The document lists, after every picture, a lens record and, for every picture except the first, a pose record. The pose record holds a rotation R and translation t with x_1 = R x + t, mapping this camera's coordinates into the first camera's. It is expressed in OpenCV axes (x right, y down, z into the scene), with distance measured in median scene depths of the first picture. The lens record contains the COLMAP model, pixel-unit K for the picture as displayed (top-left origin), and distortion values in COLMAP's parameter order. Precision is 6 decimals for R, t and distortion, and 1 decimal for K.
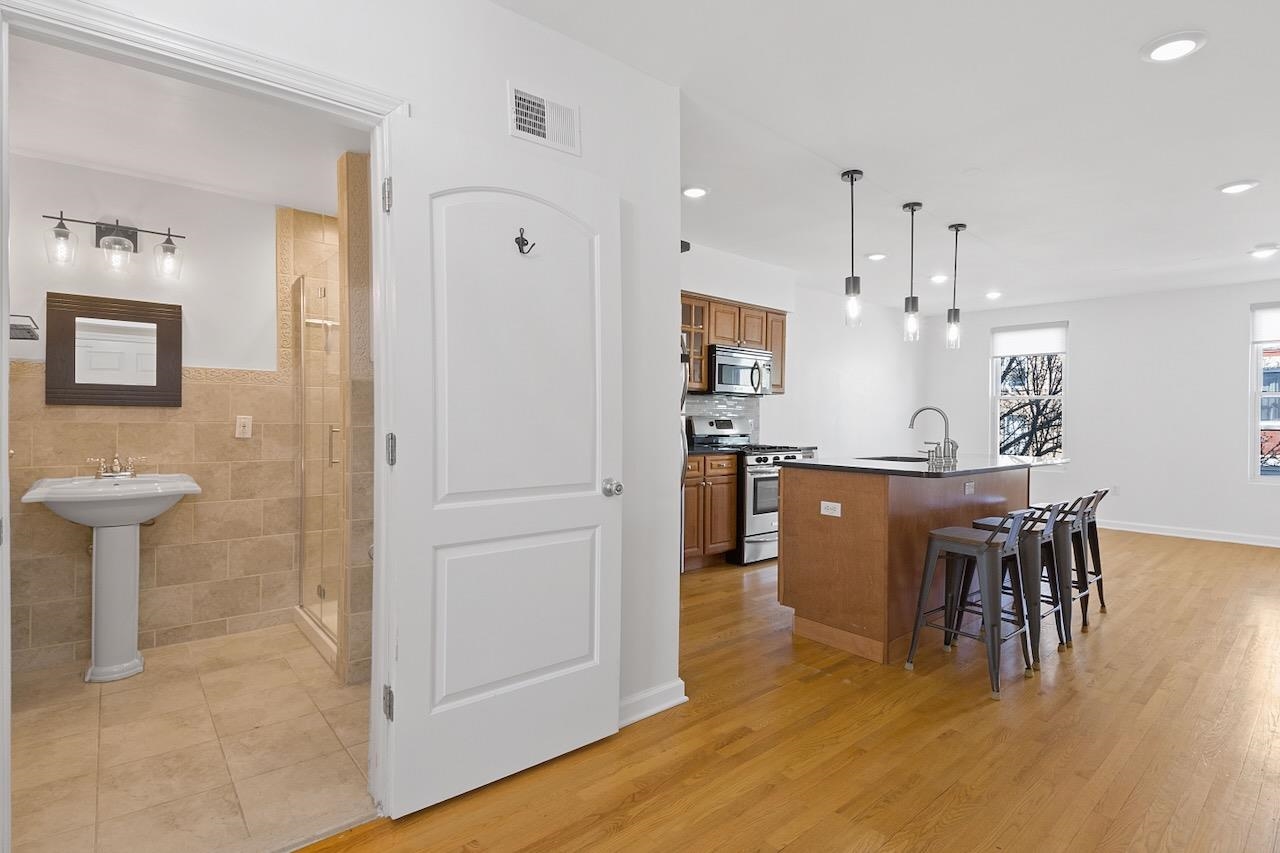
lens RADIAL K [[643.3, 0, 635.5], [0, 643.3, 414.9], [0, 0, 1]] dist [0.012165, -0.024375]
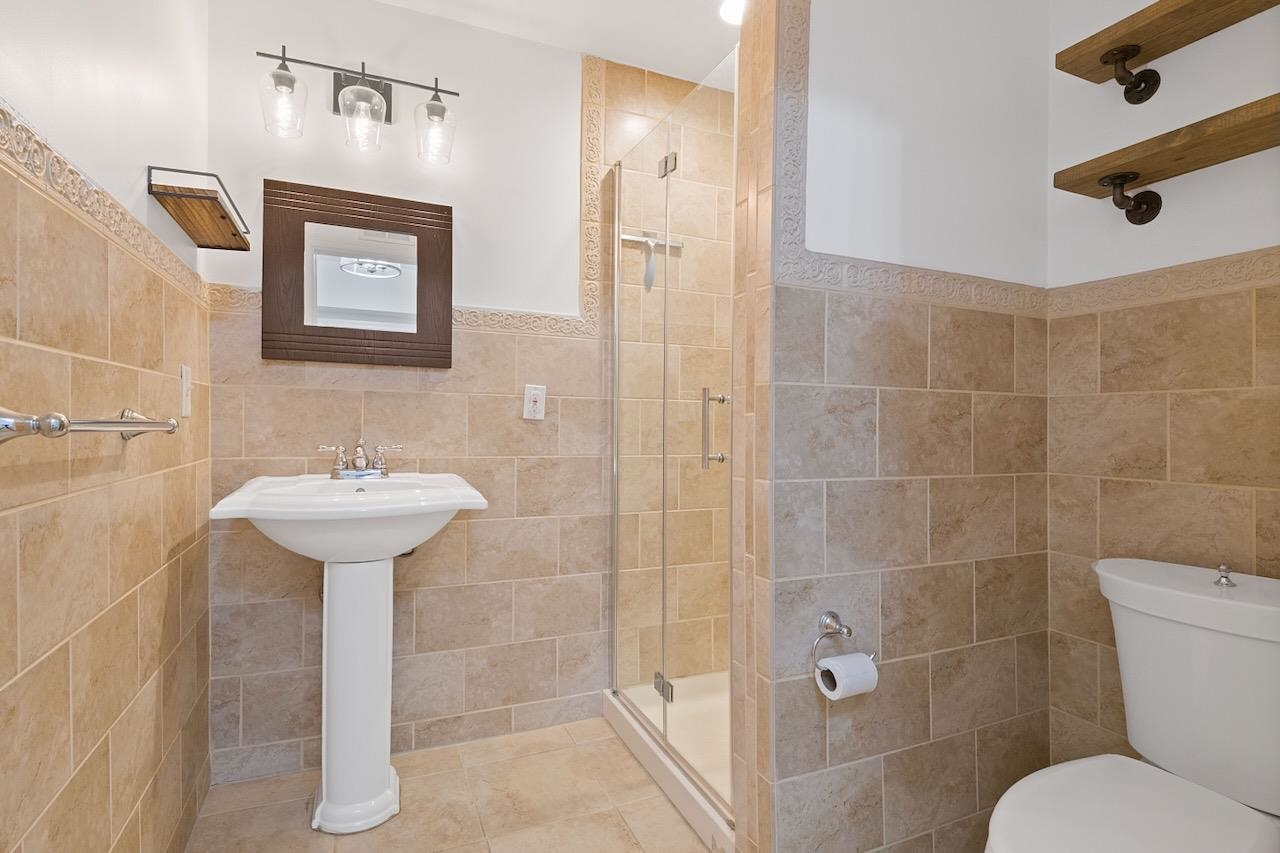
lens RADIAL K [[620.1, 0, 634.6], [0, 620.1, 425.9], [0, 0, 1]] dist [-0.004669, -0.023307]
pose [[0.959952, 0.003159, -0.280147, -0.366949], [-0.002869, 0.999995, 0.001444, 0.043330], [0.280150, -0.000582, 0.959956, 0.473307]]
